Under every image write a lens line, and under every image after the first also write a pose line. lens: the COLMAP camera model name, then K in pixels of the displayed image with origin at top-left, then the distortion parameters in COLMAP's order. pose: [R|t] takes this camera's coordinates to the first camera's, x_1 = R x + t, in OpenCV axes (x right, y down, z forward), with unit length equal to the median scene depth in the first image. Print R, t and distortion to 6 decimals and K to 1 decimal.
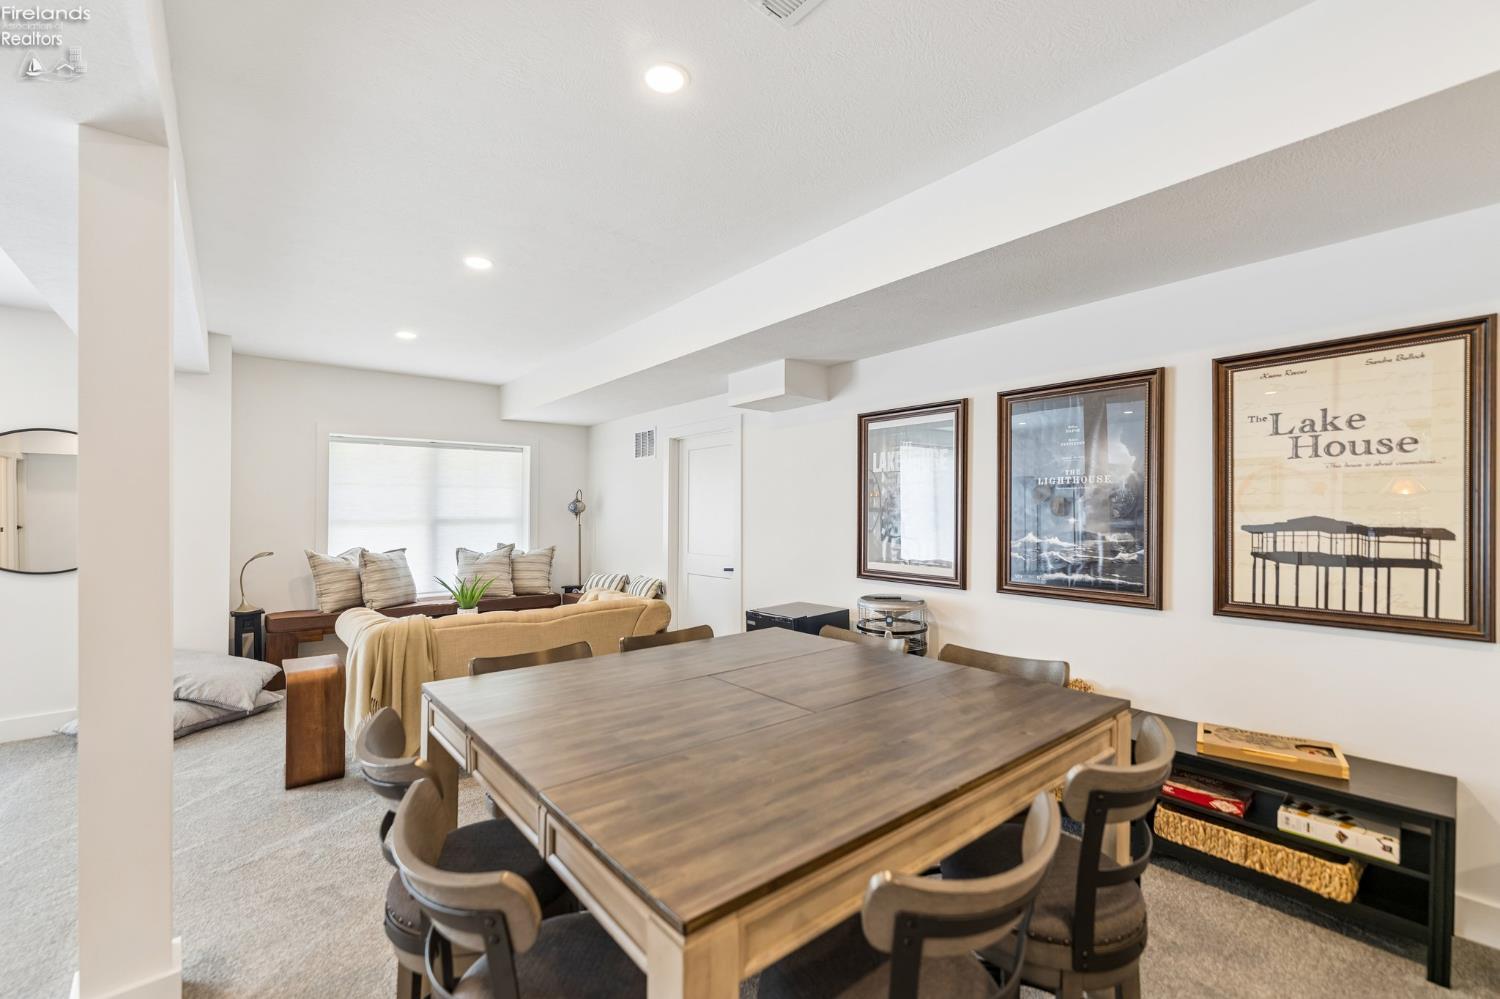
lens RADIAL K [[602.6, 0, 756.0], [0, 602.6, 506.4], [0, 0, 1]] dist [-0.003282, 0.000423]
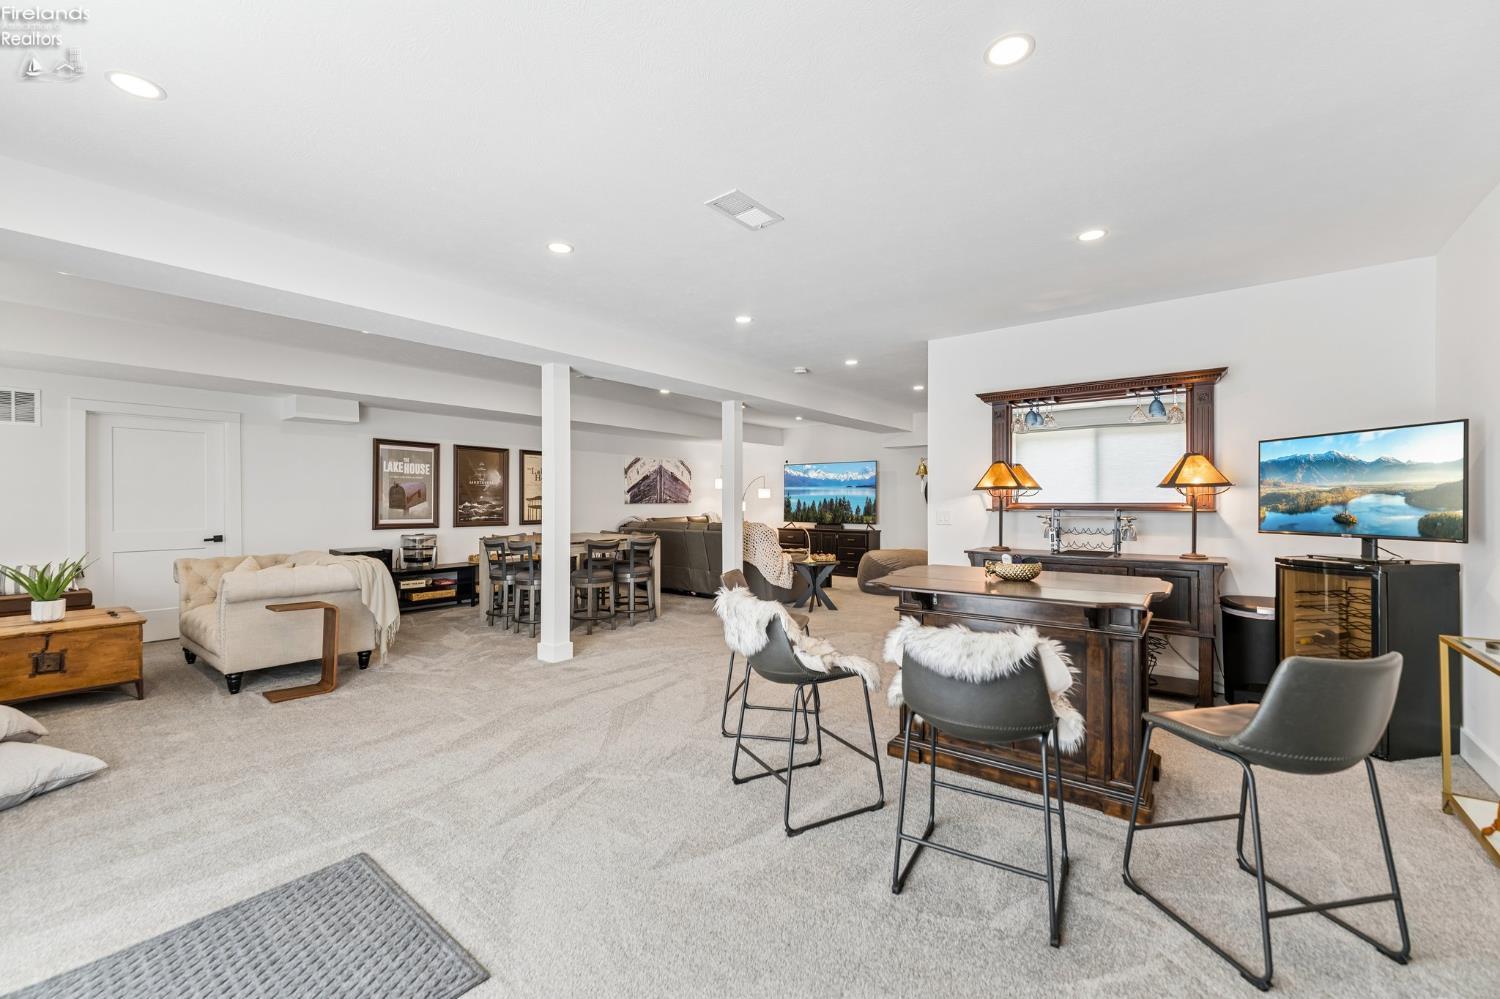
lens RADIAL K [[602.6, 0, 751.7], [0, 602.6, 509.1], [0, 0, 1]] dist [-0.003282, 0.000423]
pose [[-0.205450, -0.008400, 0.978632, -1.471406], [-0.006355, 0.999954, 0.007249, 0.030169], [-0.978647, -0.004730, -0.205493, 0.216975]]
